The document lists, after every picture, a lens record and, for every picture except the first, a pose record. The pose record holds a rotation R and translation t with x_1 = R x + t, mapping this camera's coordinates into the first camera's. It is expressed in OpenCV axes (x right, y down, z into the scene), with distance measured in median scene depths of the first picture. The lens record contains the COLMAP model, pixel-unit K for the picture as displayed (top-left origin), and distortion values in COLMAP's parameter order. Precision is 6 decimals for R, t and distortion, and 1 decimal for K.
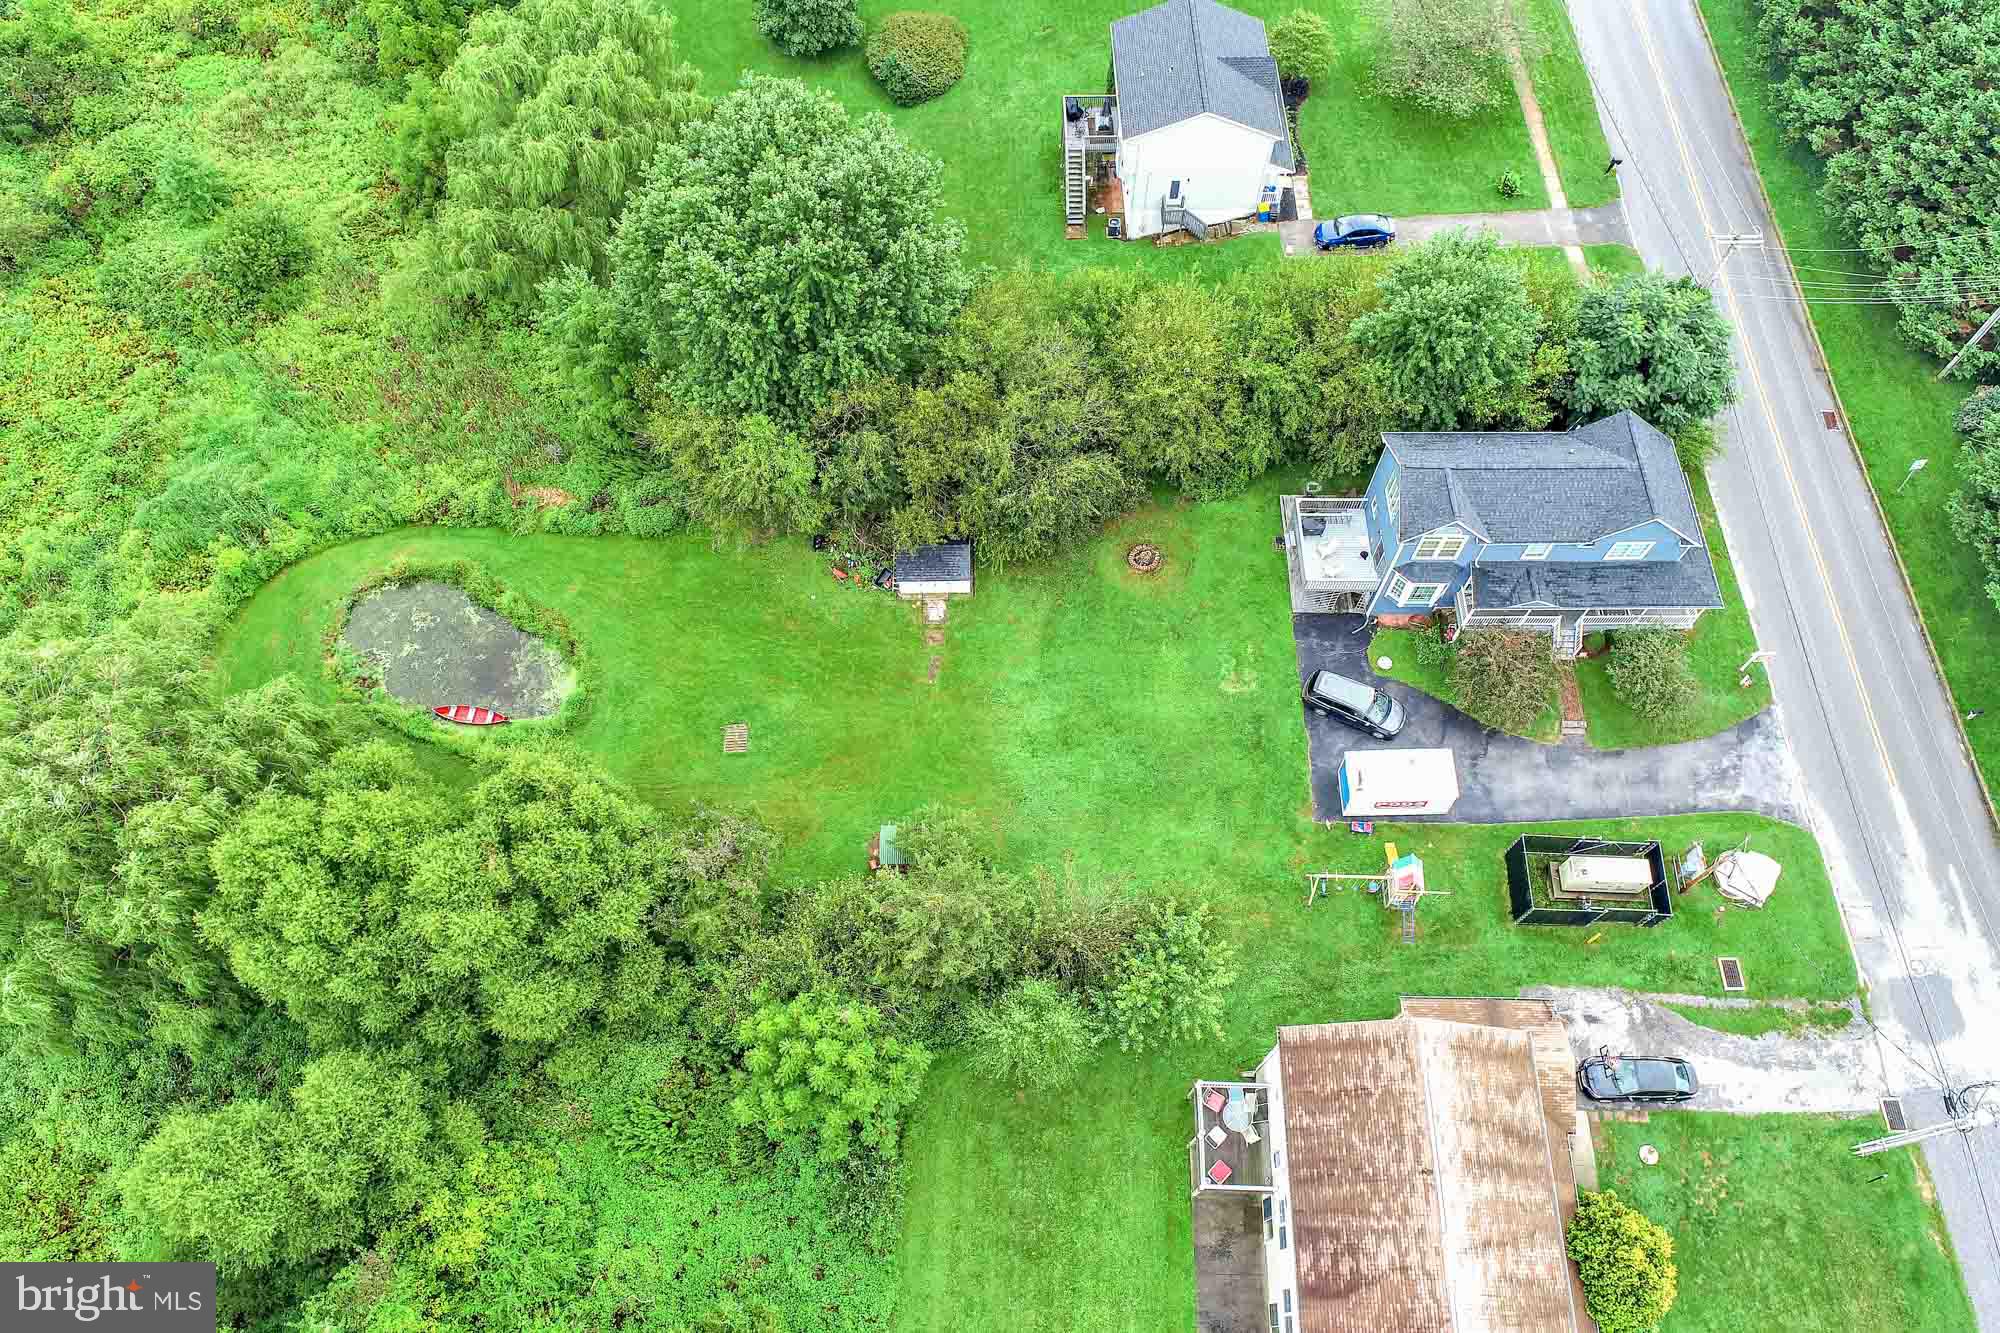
lens RADIAL K [[1346.7, 0, 999.6], [0, 1346.7, 673.1], [0, 0, 1]] dist [-0.008134, -0.000911]
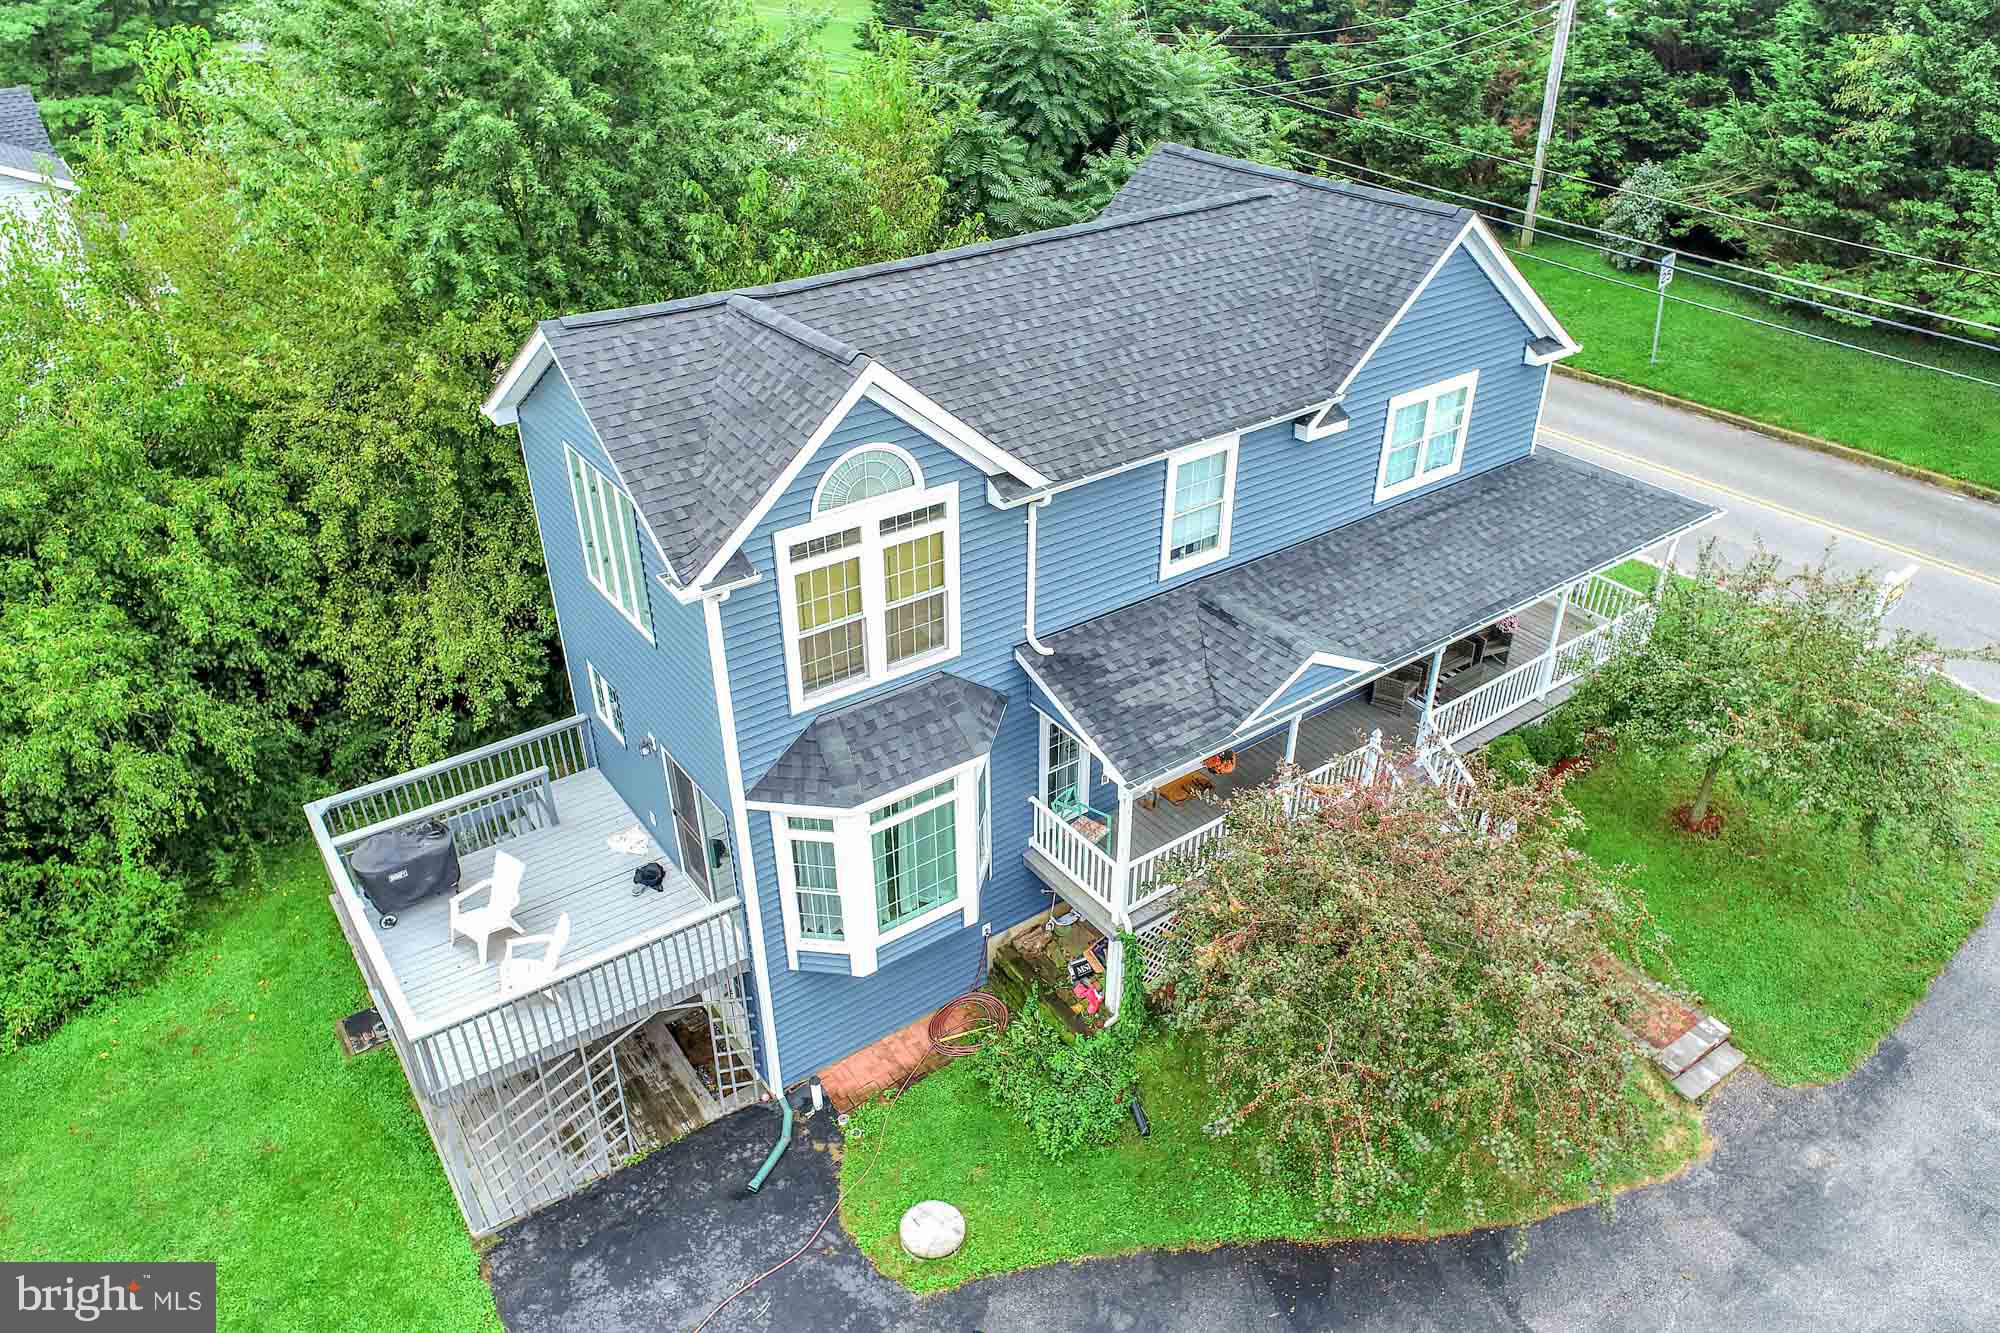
lens RADIAL K [[1355.1, 0, 1000.0], [0, 1355.1, 666.5], [0, 0, 1]] dist [-0.008778, -0.003428]
pose [[0.816605, -0.310218, 0.486745, 0.216069], [0.518219, 0.765399, -0.381594, 0.012797], [-0.254177, 0.563852, 0.785789, 0.771721]]
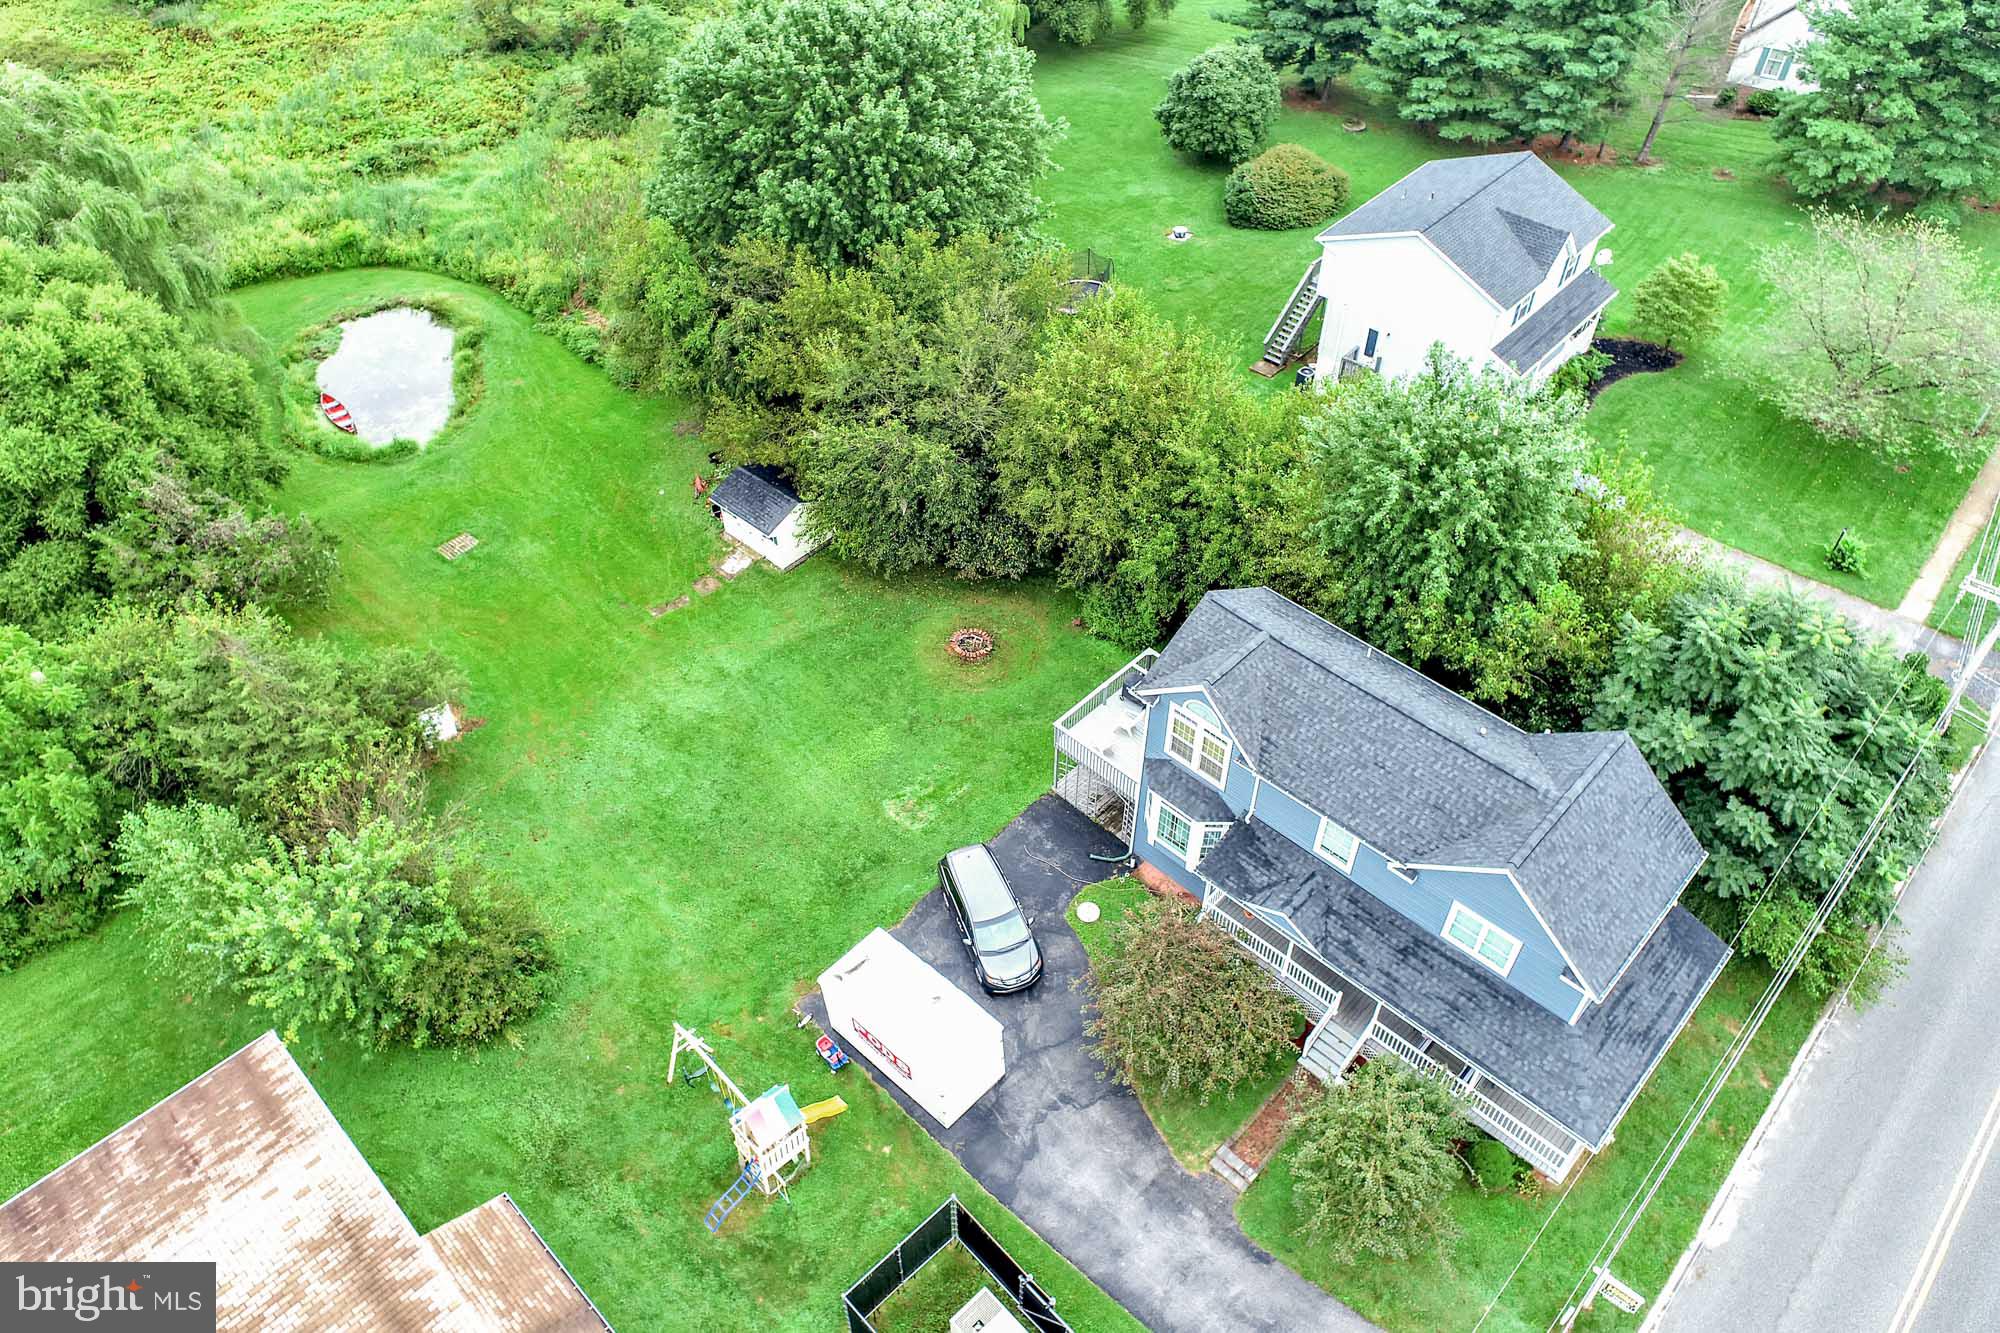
lens RADIAL K [[1378.7, 0, 1000.1], [0, 1378.7, 657.5], [0, 0, 1]] dist [-0.007566, 0.002767]
pose [[0.724450, 0.484435, -0.490403, 0.514647], [-0.614946, 0.775635, -0.142237, 0.016863], [0.311469, 0.404615, 0.859810, 0.398540]]
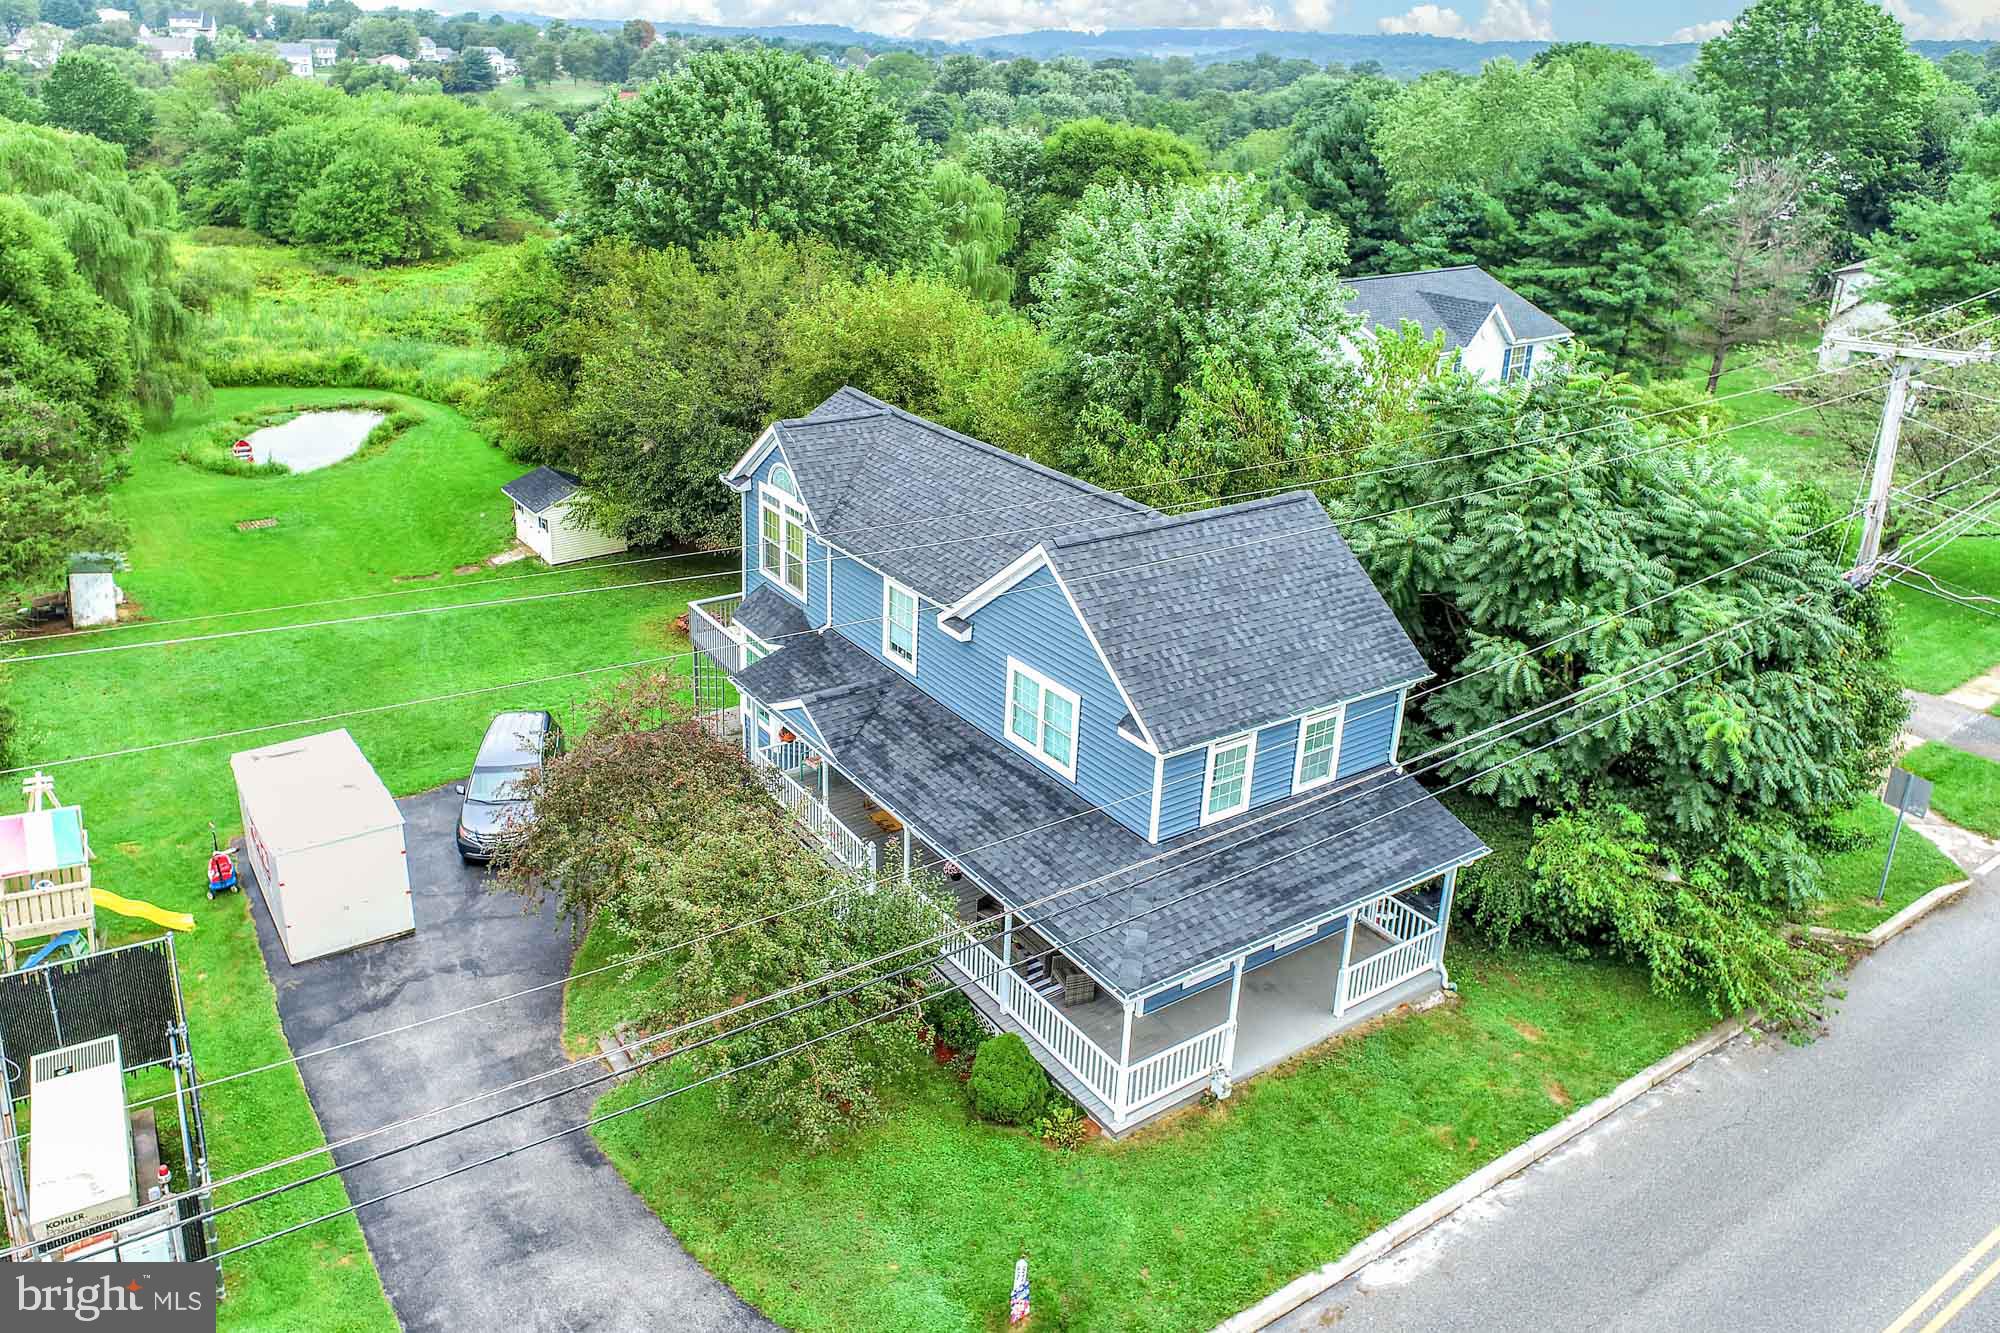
lens RADIAL K [[1428.9, 0, 876.0], [0, 1428.9, 499.7], [0, 0, 1]] dist [-0.005823, -0.003546]
pose [[0.527088, 0.266205, -0.807040, 0.693035], [-0.763813, 0.564693, -0.312590, 0.025554], [0.372517, 0.781190, 0.500973, 0.709448]]
